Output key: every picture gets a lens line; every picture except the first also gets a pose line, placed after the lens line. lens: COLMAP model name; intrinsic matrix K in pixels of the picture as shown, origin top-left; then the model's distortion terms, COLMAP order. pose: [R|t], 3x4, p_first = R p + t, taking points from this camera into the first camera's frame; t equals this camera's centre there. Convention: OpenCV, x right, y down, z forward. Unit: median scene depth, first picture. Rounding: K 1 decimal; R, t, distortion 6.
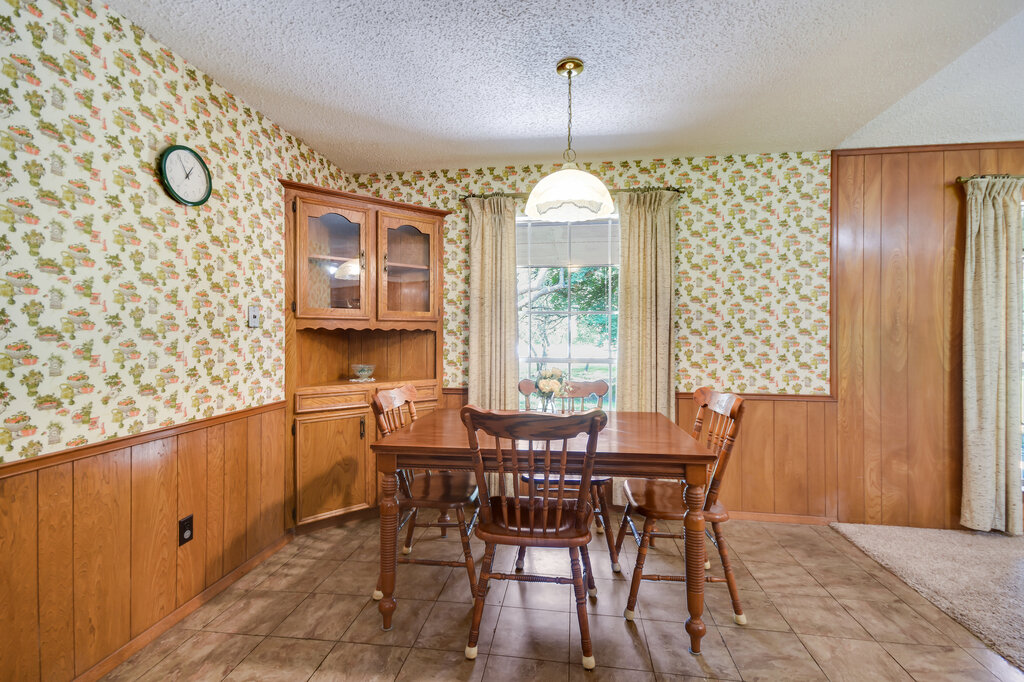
lens RADIAL K [[453.2, 0, 519.8], [0, 453.2, 325.9], [0, 0, 1]] dist [0.002512, 0.000169]
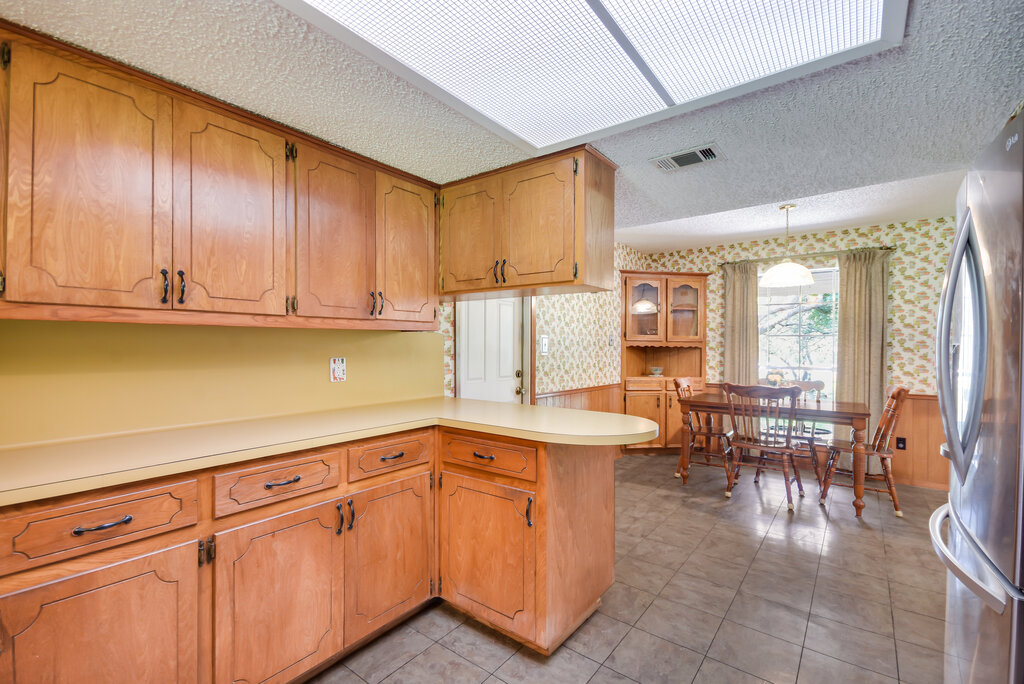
lens RADIAL K [[453.2, 0, 512.9], [0, 453.2, 347.5], [0, 0, 1]] dist [0.011105, 0.000109]
pose [[0.863569, 0.005862, -0.504196, 0.055548], [0.000310, 0.999926, 0.012157, -0.010157], [0.504230, -0.010654, 0.863504, -0.803323]]
